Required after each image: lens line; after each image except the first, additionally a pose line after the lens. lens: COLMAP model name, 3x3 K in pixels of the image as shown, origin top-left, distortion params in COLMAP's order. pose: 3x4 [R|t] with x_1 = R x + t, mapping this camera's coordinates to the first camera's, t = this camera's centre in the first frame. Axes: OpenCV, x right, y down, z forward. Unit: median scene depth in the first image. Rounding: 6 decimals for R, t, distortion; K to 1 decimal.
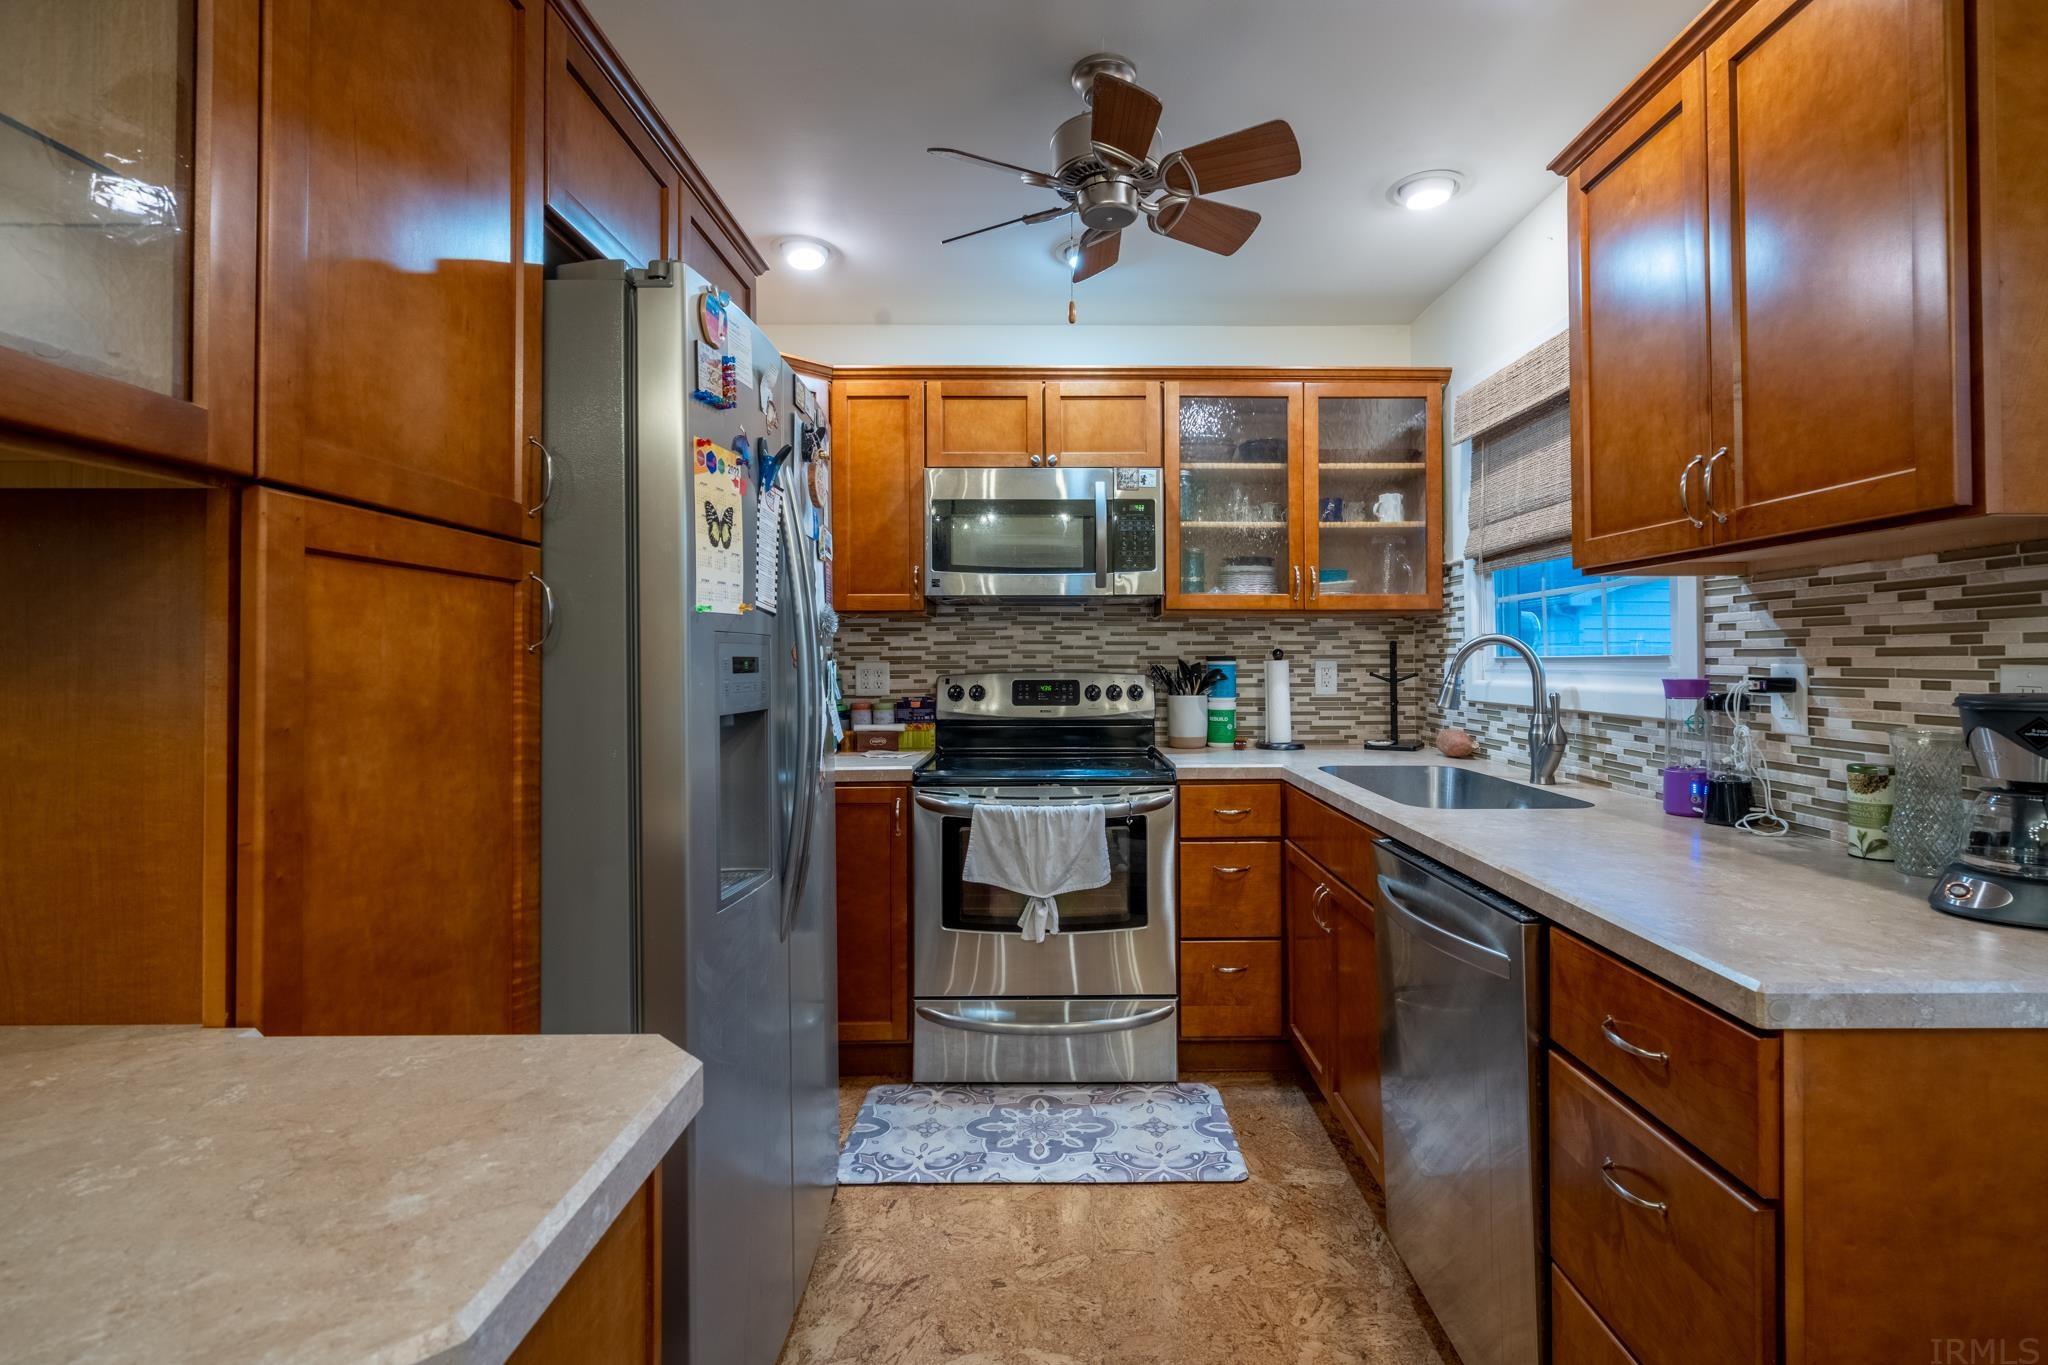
lens RADIAL K [[941.3, 0, 1062.2], [0, 941.3, 645.7], [0, 0, 1]] dist [-0.002919, 0.001081]
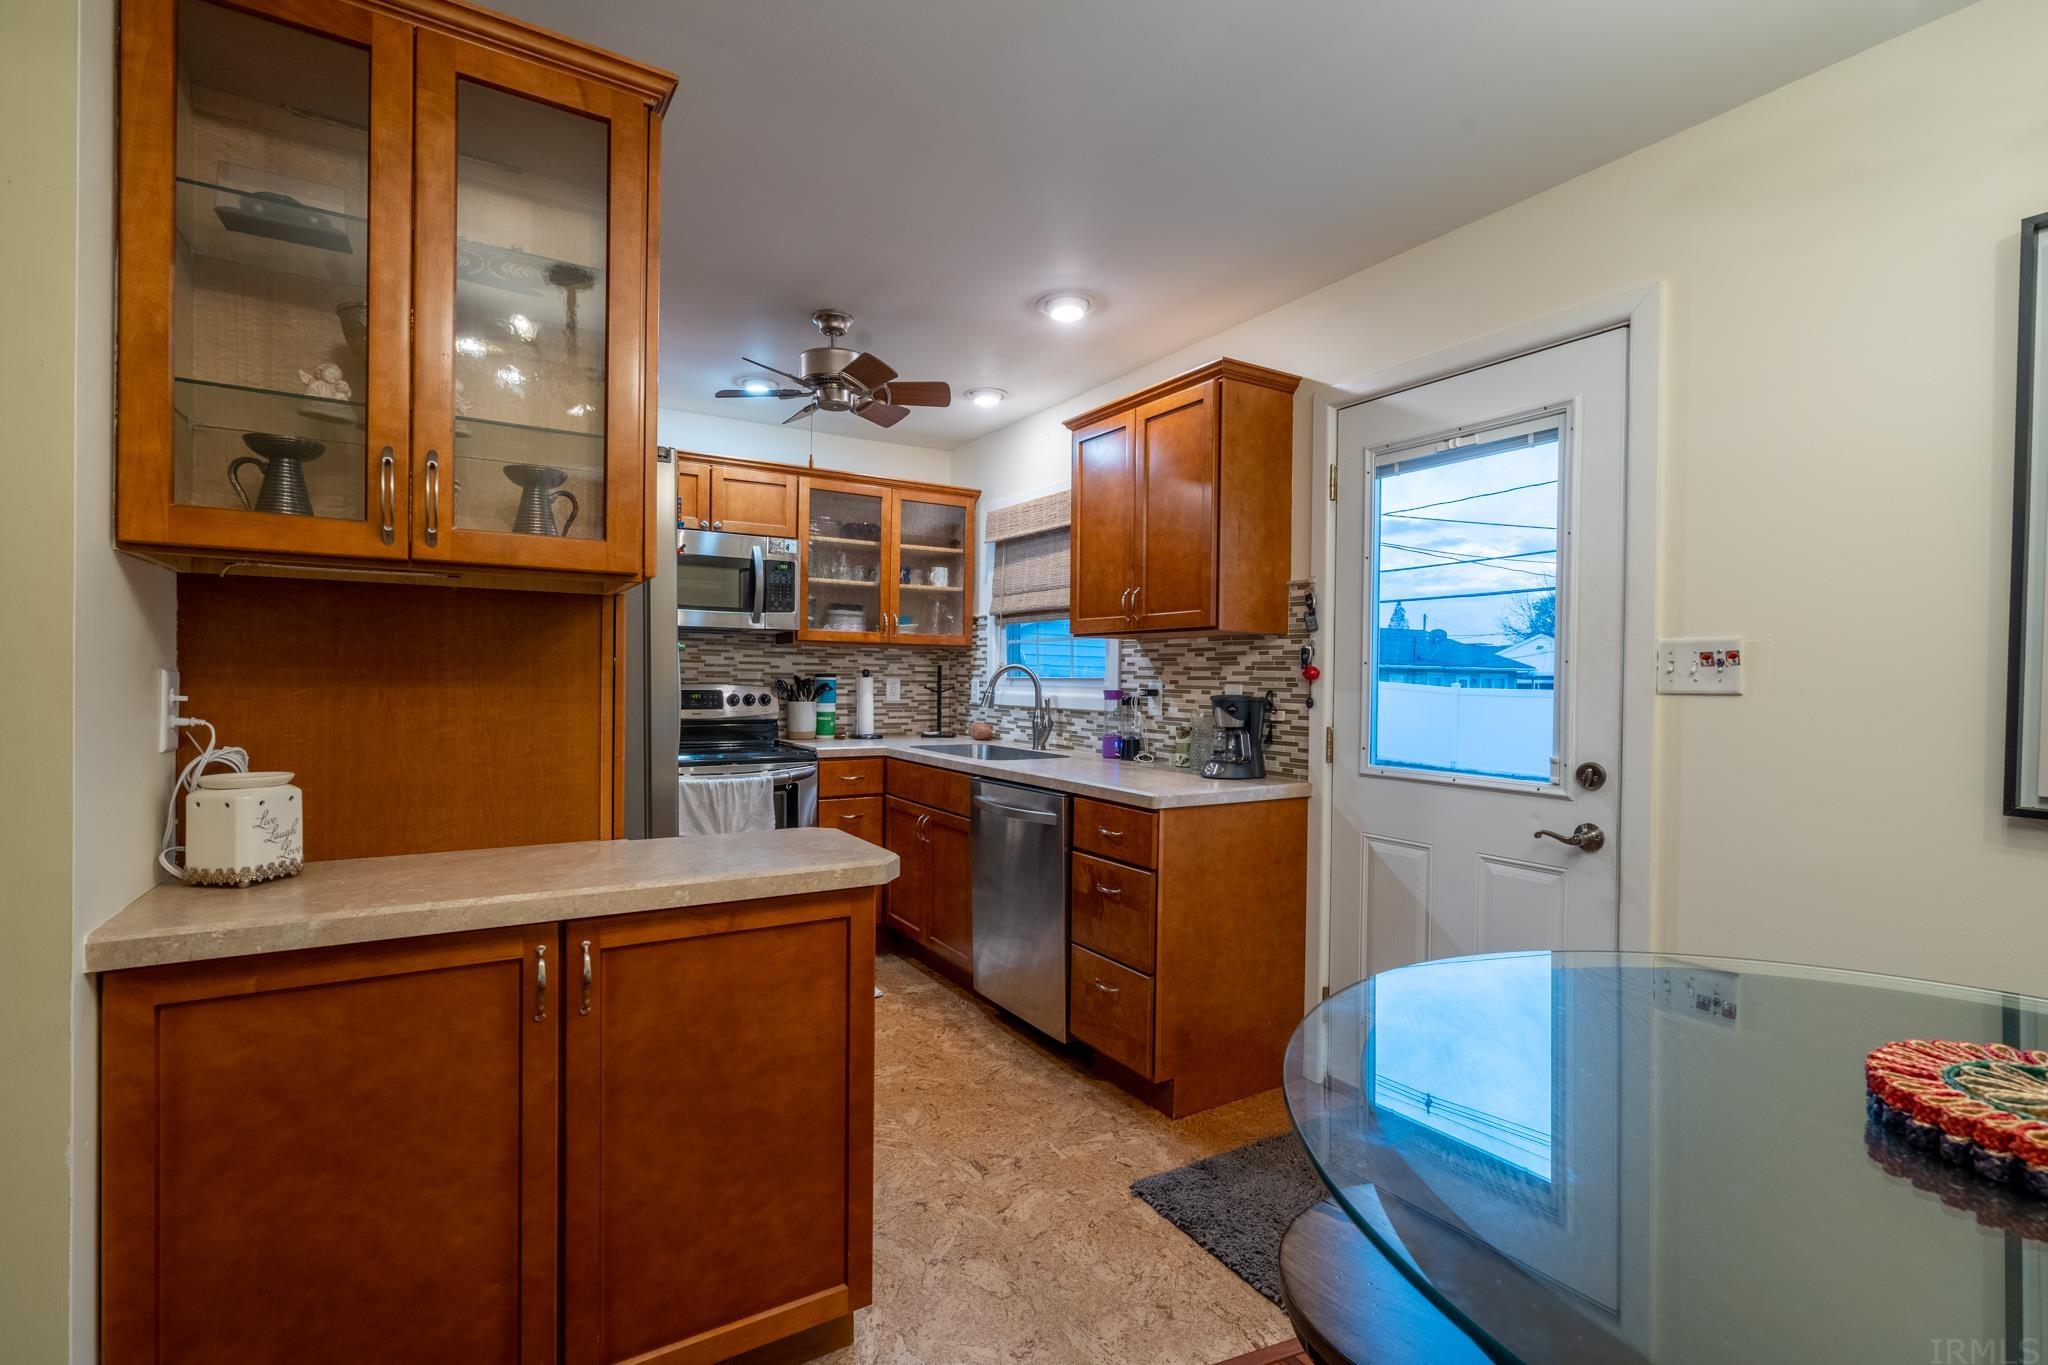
lens RADIAL K [[922.5, 0, 1021.3], [0, 922.5, 687.8], [0, 0, 1]] dist [-0.006363, 0.001556]
pose [[0.858828, 0.006958, 0.512216, -0.354561], [-0.021672, 0.999506, 0.022759, -0.006654], [-0.511805, -0.030646, 0.858555, -0.405752]]
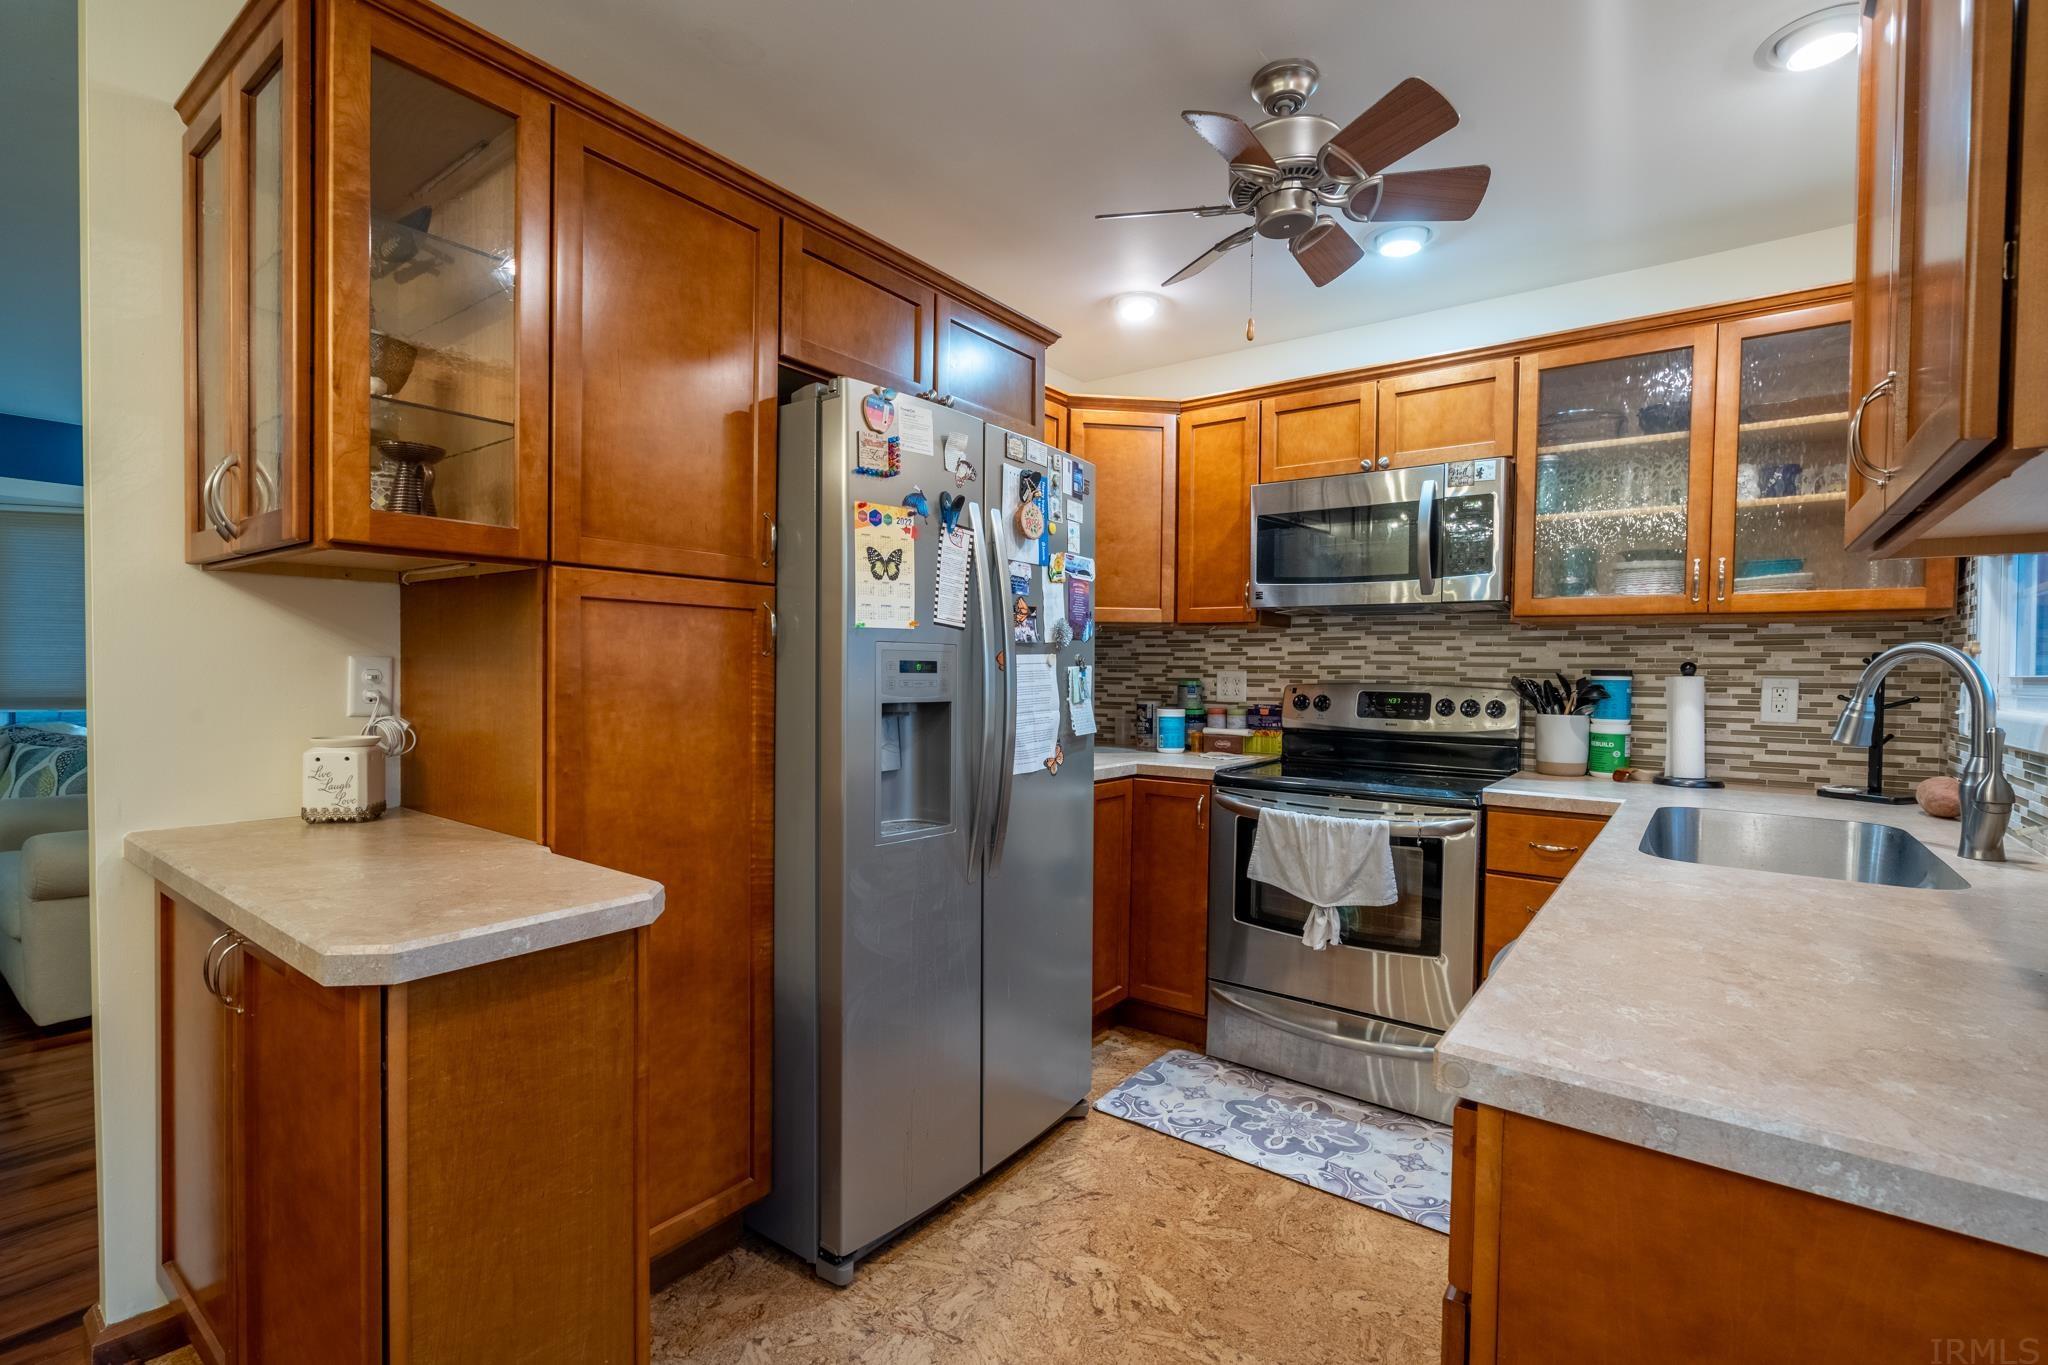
lens RADIAL K [[922.5, 0, 1021.3], [0, 922.5, 687.8], [0, 0, 1]] dist [-0.006363, 0.001556]
pose [[0.791512, 0.027101, -0.610552, 0.318505], [-0.006742, 0.999343, 0.035619, 0.001503], [0.611116, -0.024077, 0.791175, 0.031435]]
